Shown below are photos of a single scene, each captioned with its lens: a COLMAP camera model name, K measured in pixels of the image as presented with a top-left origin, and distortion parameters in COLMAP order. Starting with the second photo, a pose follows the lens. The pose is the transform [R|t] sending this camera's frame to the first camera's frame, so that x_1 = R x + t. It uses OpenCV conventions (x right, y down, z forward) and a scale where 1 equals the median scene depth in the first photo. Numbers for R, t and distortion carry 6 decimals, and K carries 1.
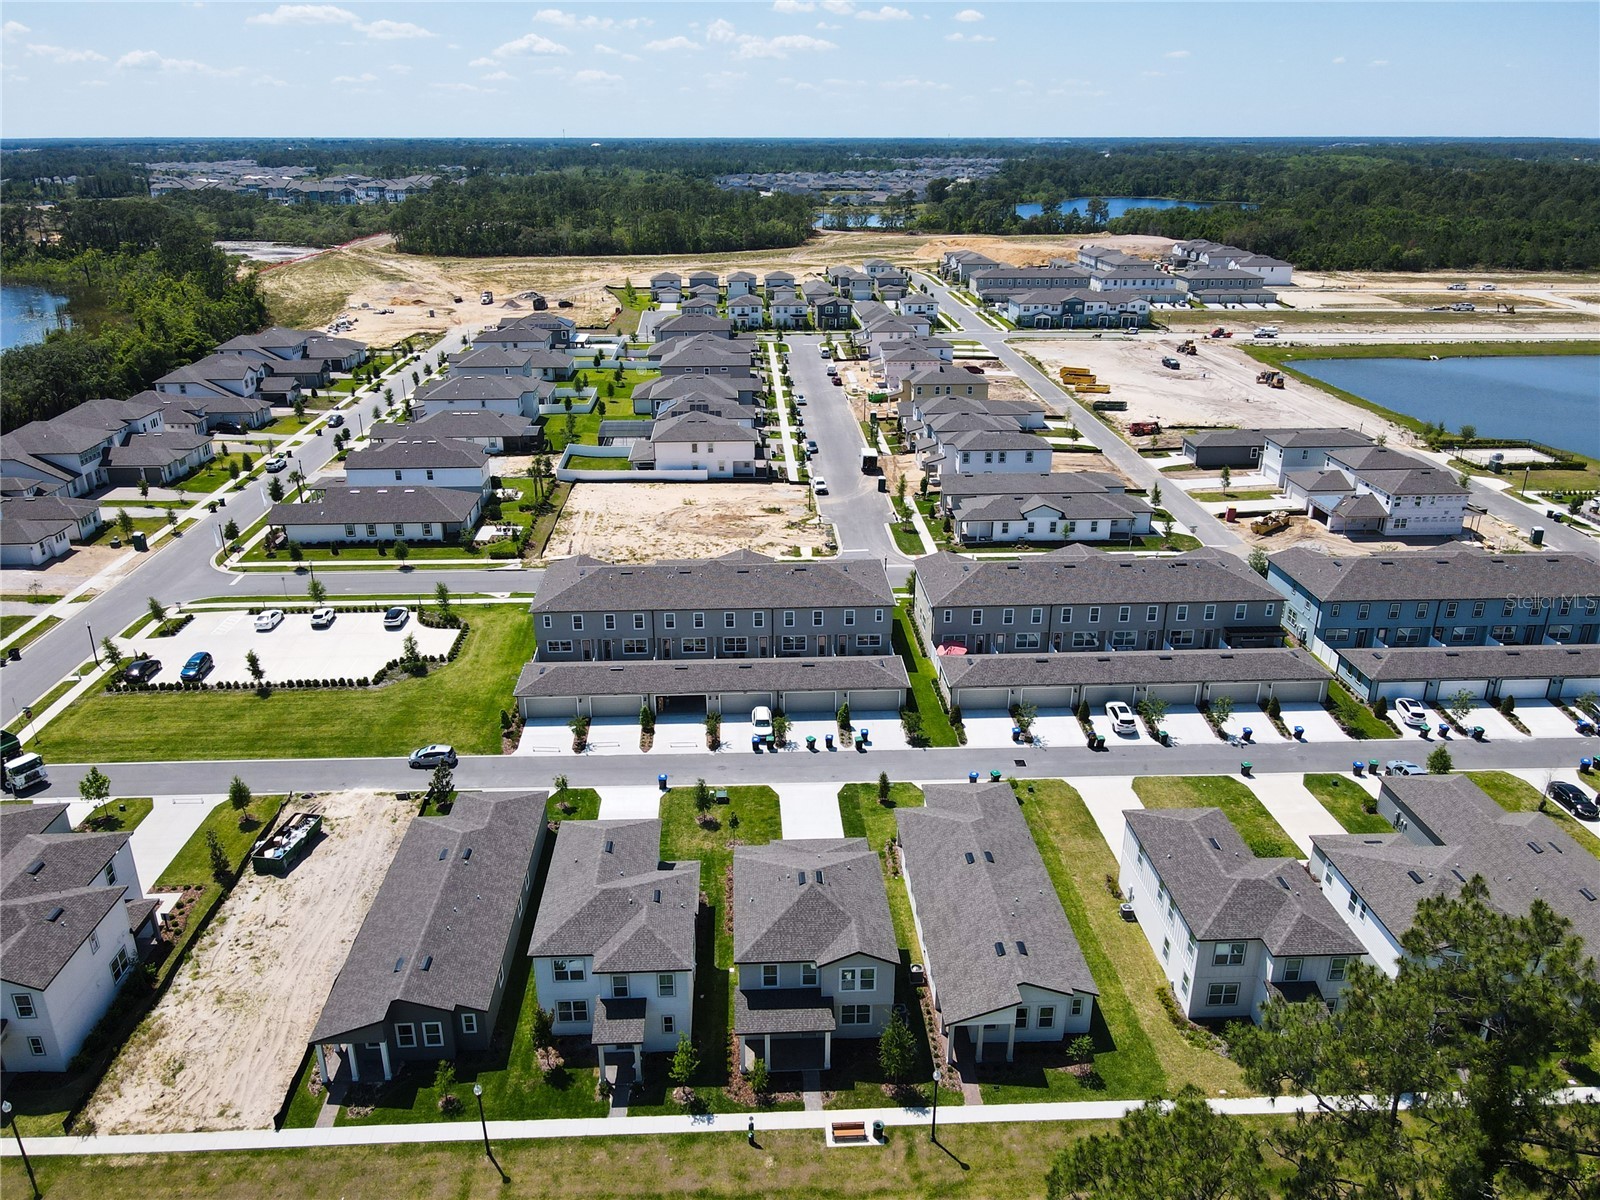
lens RADIAL K [[1174.9, 0, 792.7], [0, 1174.9, 609.0], [0, 0, 1]] dist [0.004910, 0.009988]
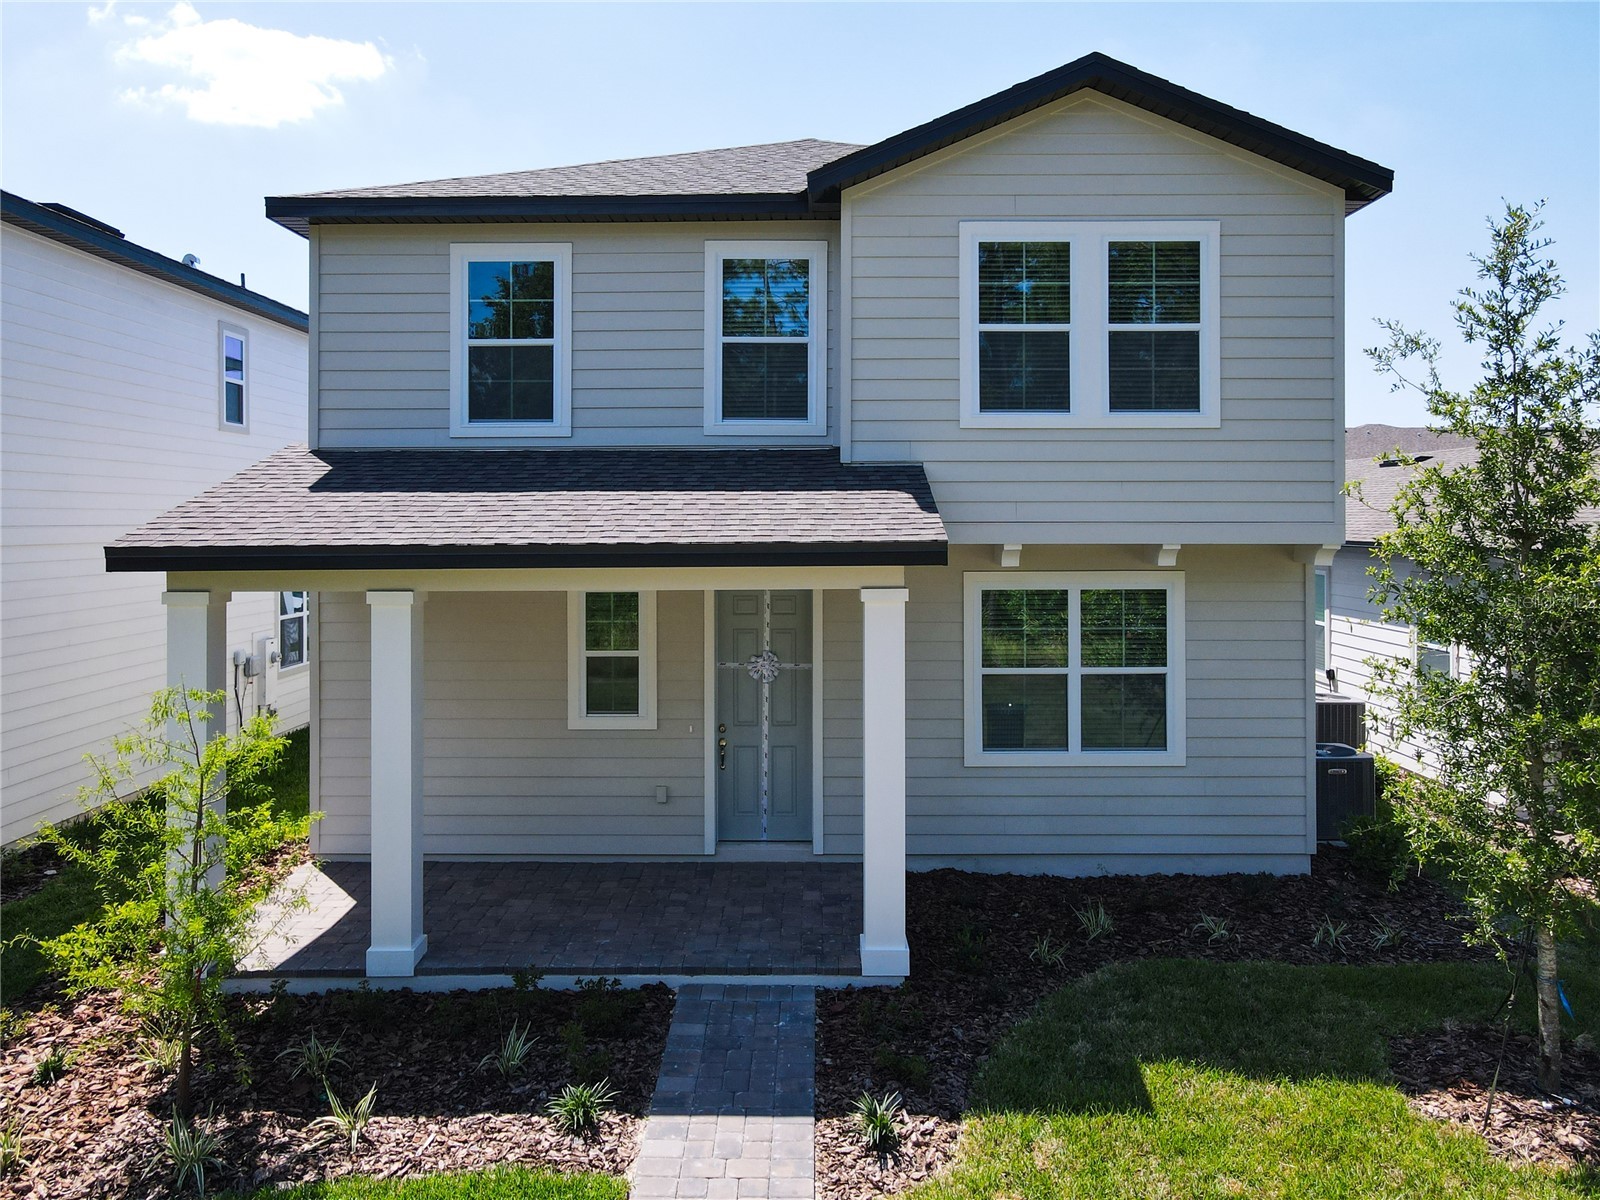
lens RADIAL K [[1214.2, 0, 801.3], [0, 1214.2, 506.3], [0, 0, 1]] dist [0.008192, 0.010282]
pose [[0.998712, -0.000632, -0.050743, 0.019214], [-0.018737, 0.924675, -0.380295, 0.277998], [0.047161, 0.380756, 0.923472, 0.611261]]
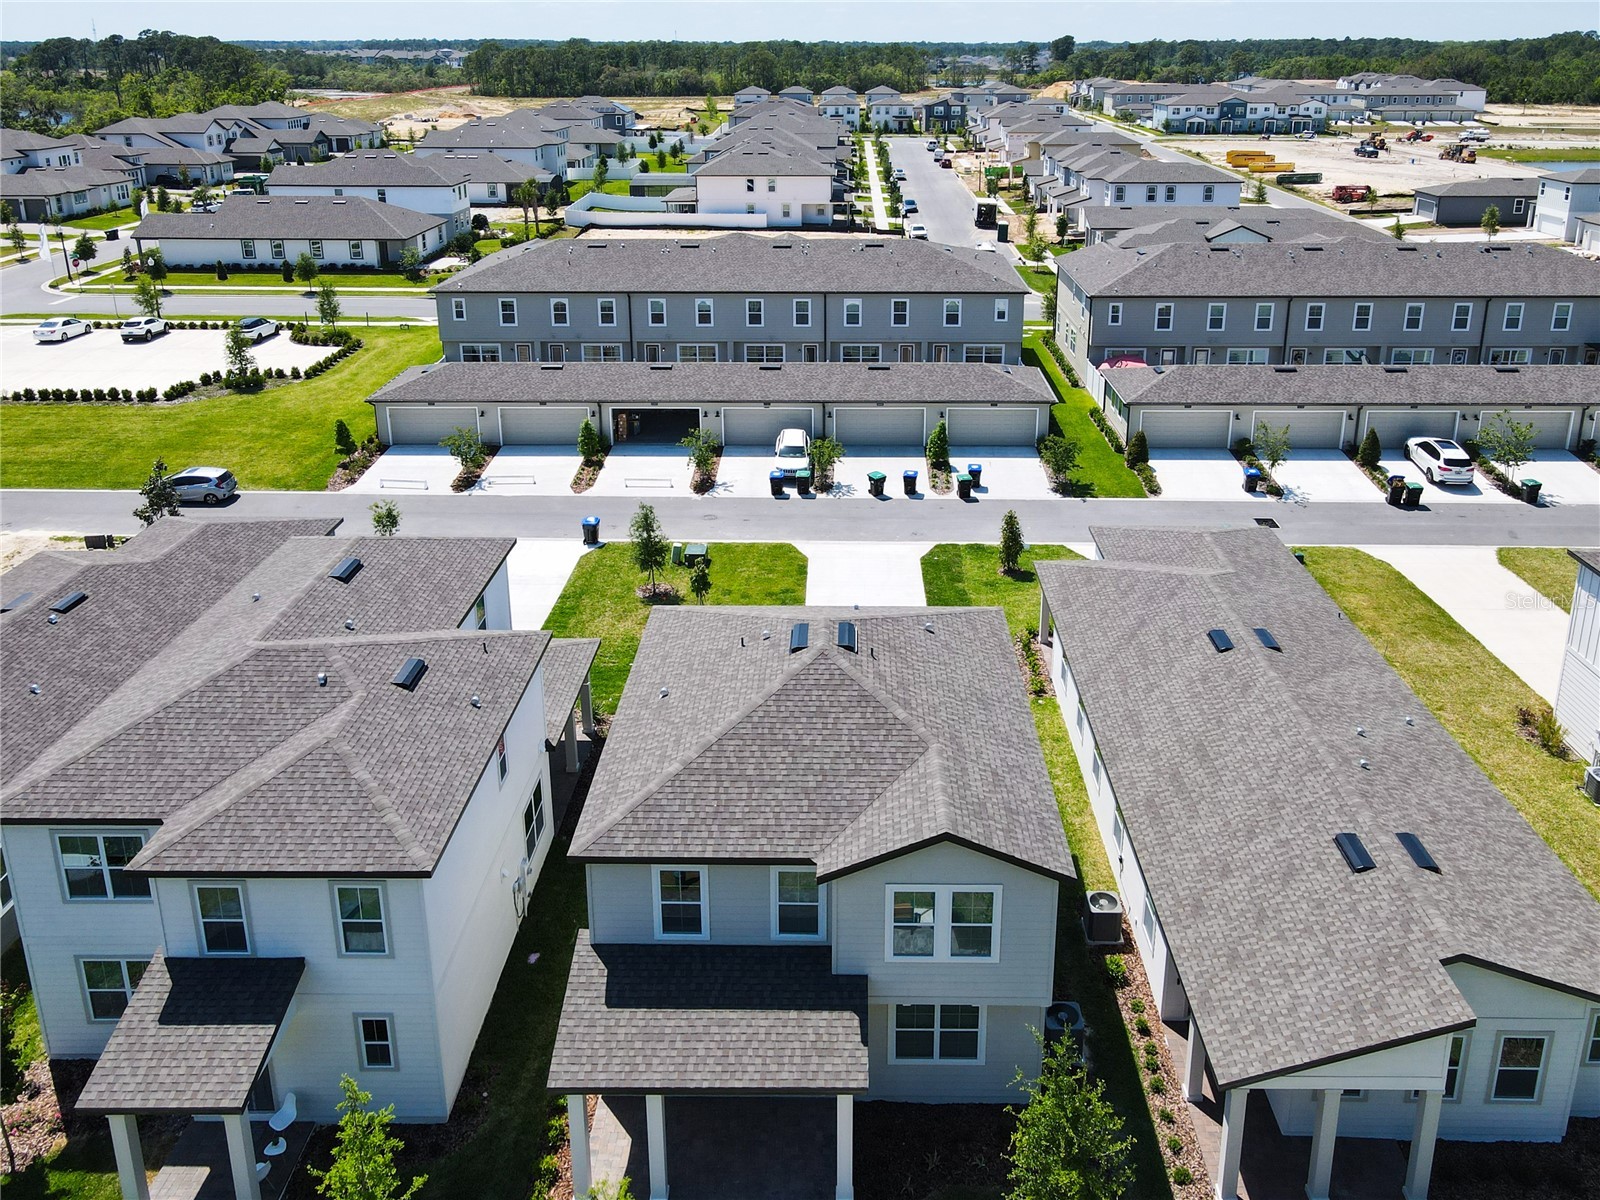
lens RADIAL K [[1242.6, 0, 836.3], [0, 1242.6, 408.0], [0, 0, 1]] dist [0.001184, 0.022950]
pose [[0.998444, 0.016328, -0.053325, 0.029530], [-0.021252, 0.995429, -0.093110, 0.144566], [0.051561, 0.094099, 0.994227, 0.451786]]
